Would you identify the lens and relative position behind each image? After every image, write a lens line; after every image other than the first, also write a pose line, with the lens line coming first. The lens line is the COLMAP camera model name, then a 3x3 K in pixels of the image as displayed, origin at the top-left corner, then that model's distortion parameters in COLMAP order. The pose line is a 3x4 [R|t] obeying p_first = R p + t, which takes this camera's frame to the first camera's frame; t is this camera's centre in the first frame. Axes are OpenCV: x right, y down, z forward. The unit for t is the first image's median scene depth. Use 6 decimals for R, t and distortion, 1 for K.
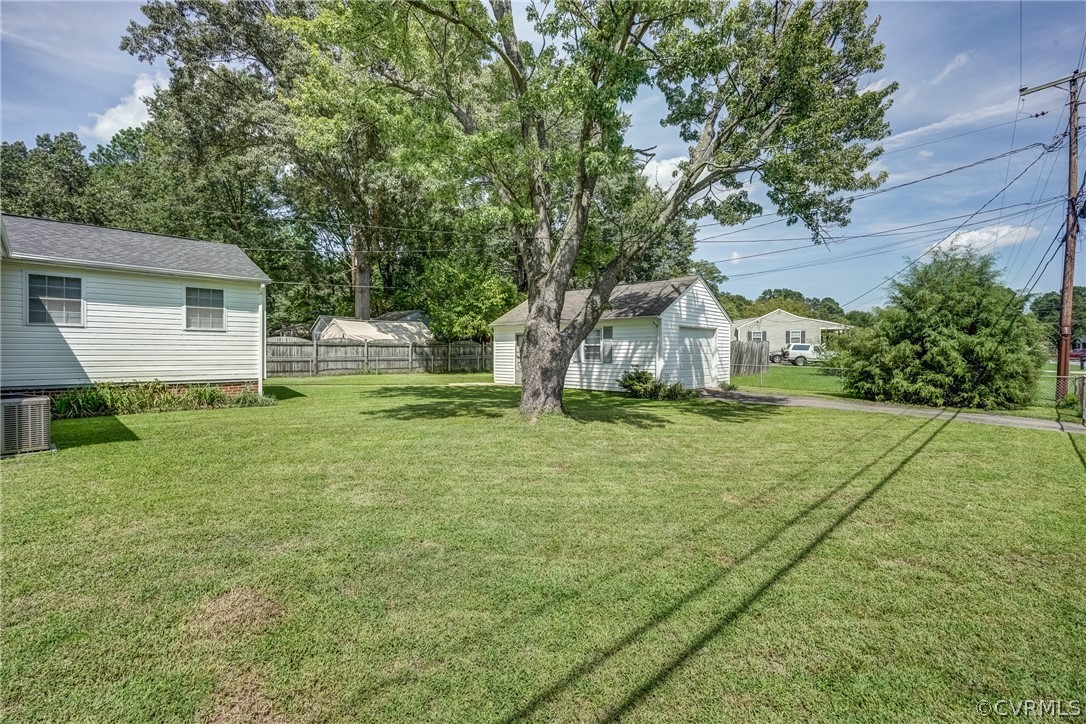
lens RADIAL K [[500.0, 0, 550.1], [0, 500.0, 363.4], [0, 0, 1]] dist [0.045866, 0.000037]
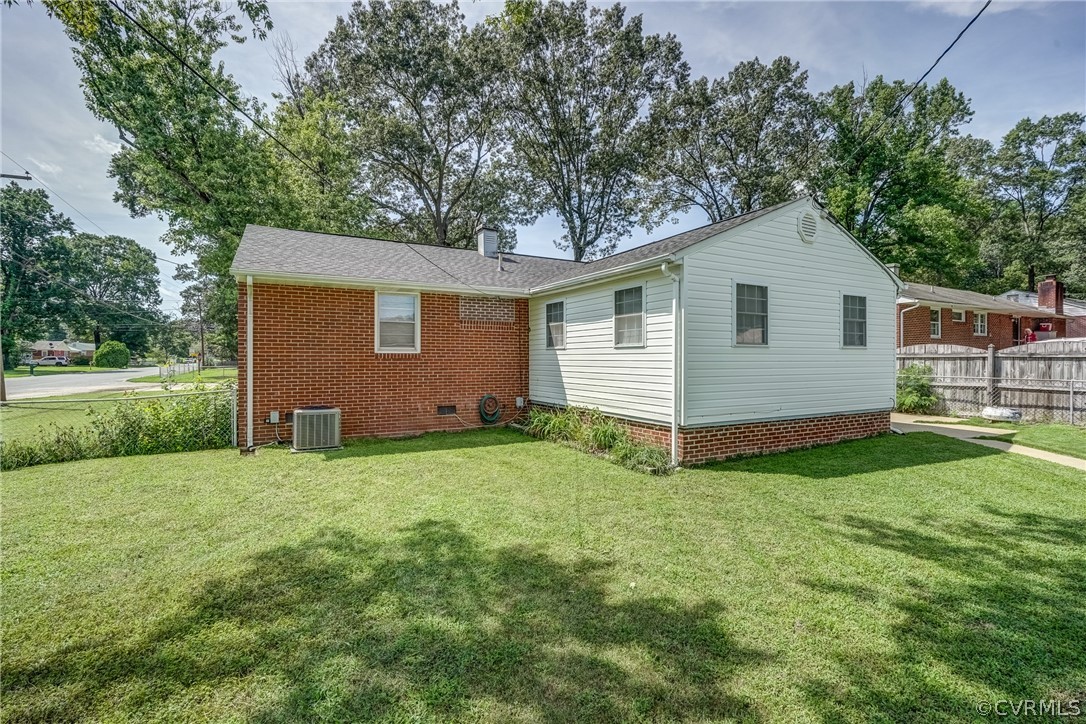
lens RADIAL K [[500.0, 0, 550.1], [0, 500.0, 363.4], [0, 0, 1]] dist [0.045866, 0.000037]
pose [[-0.312486, 0.009704, -0.949873, 0.035682], [-0.016355, 0.999745, 0.015594, -0.051358], [0.949782, 0.020408, -0.312247, 1.144388]]
